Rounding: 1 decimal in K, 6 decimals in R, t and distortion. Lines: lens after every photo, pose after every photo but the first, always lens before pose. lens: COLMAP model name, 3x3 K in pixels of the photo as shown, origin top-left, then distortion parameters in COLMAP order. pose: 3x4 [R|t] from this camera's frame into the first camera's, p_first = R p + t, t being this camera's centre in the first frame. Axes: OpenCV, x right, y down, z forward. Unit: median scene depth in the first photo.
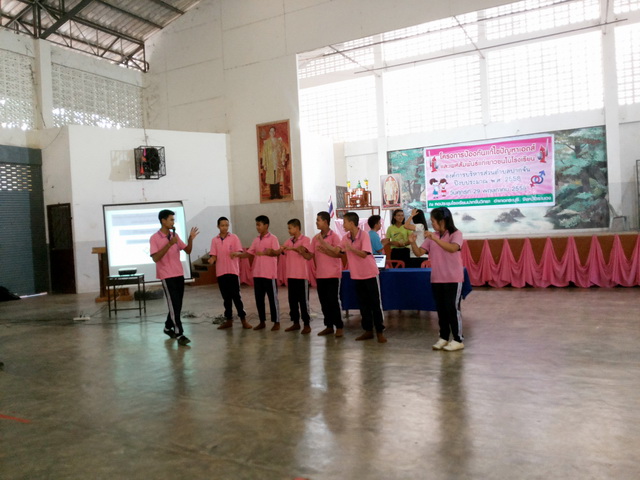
lens RADIAL K [[525.0, 0, 316.4], [0, 525.0, 235.9], [0, 0, 1]] dist [0.024884, -0.074571]
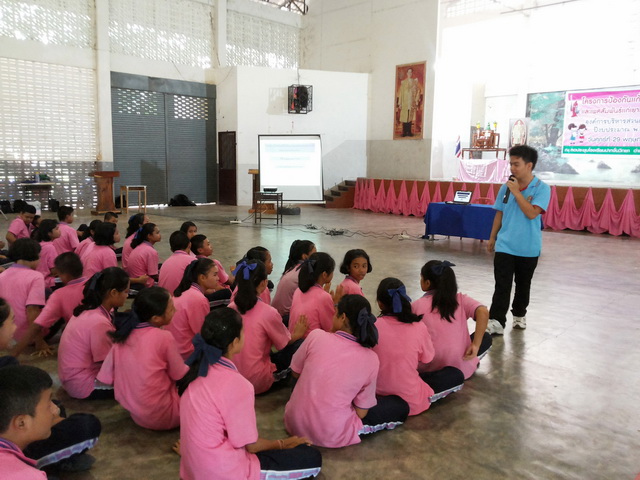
lens RADIAL K [[525.0, 0, 315.1], [0, 525.0, 240.6], [0, 0, 1]] dist [0.024884, -0.074571]
pose [[0.952171, 0.109515, -0.285266, 0.076462], [-0.070143, 0.986974, 0.144781, -0.001144], [0.297406, -0.117847, 0.947450, -0.120837]]
